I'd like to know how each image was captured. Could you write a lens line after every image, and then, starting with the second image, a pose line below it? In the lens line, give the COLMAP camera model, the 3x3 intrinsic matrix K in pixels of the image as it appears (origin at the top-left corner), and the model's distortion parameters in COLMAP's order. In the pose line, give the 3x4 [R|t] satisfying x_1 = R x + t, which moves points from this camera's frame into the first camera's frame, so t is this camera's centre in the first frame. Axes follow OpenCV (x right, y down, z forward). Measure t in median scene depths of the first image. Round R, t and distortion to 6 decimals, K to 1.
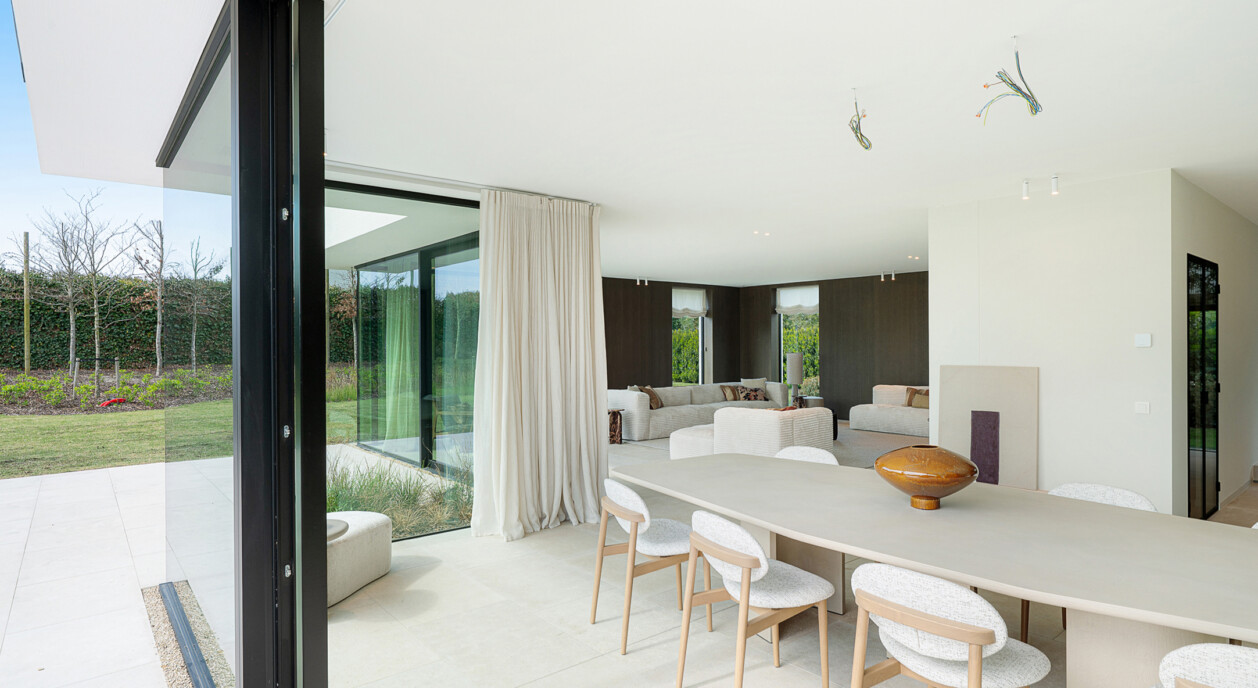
lens RADIAL K [[669.8, 0, 629.0], [0, 669.8, 344.0], [0, 0, 1]] dist [-0.001966, -0.000682]
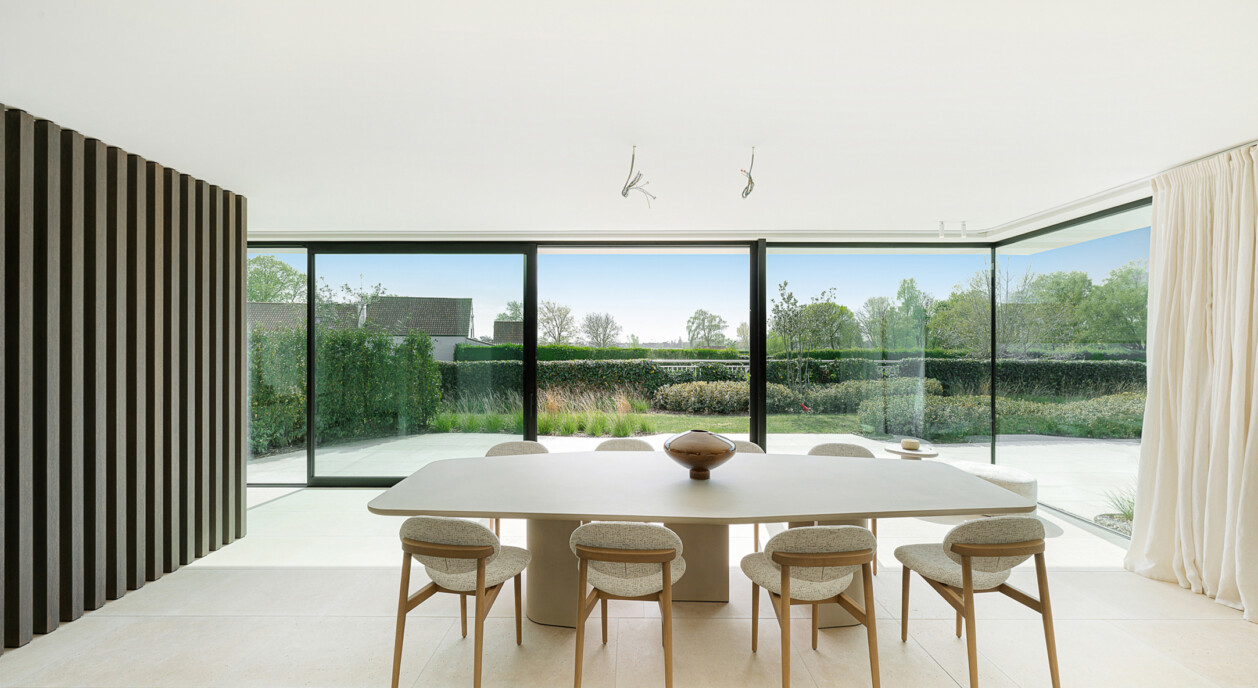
lens RADIAL K [[502.7, 0, 629.0], [0, 502.7, 344.0], [0, 0, 1]] dist [-0.002030, -0.000361]
pose [[-0.647609, 0.000636, -0.761973, 0.317077], [-0.001471, 0.999997, 0.002085, -0.004047], [0.761972, 0.002471, -0.647606, 0.378596]]
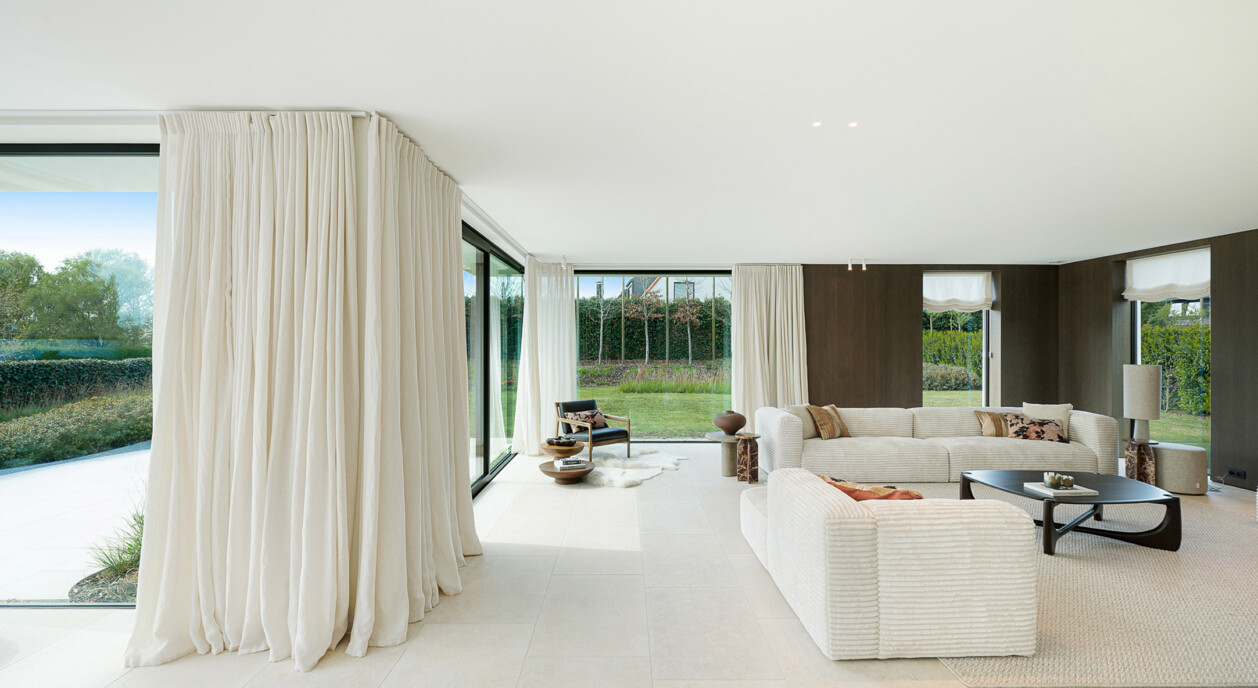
lens RADIAL K [[525.6, 0, 629.0], [0, 525.6, 344.0], [0, 0, 1]] dist [-0.001979, -0.000161]
pose [[0.772821, 0.005477, -0.634600, 0.200624], [-0.005835, 0.999982, 0.001524, -0.003351], [0.634597, 0.002525, 0.772839, 0.375499]]
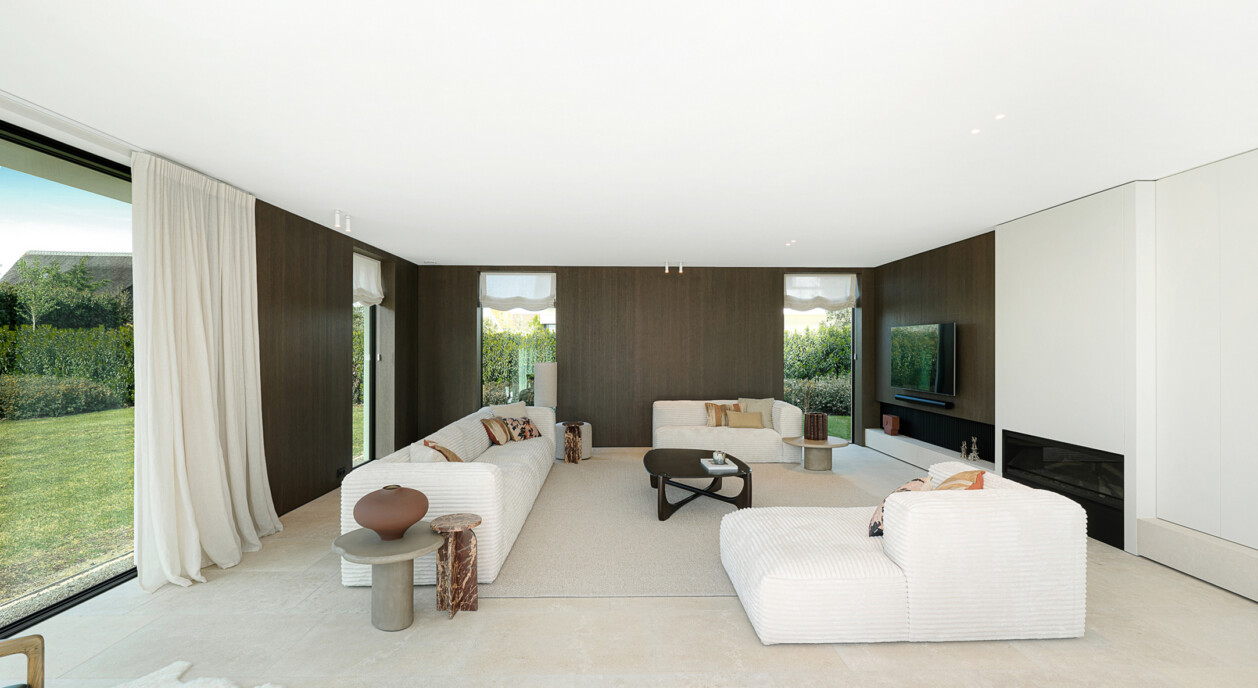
lens RADIAL K [[563.2, 0, 629.0], [0, 563.2, 344.0], [0, 0, 1]] dist [-0.001923, -0.000222]
pose [[0.623217, 0.010761, 0.781975, -0.173309], [-0.003612, 0.999934, -0.010882, -0.000301], [-0.782040, 0.003957, 0.623215, 0.582280]]
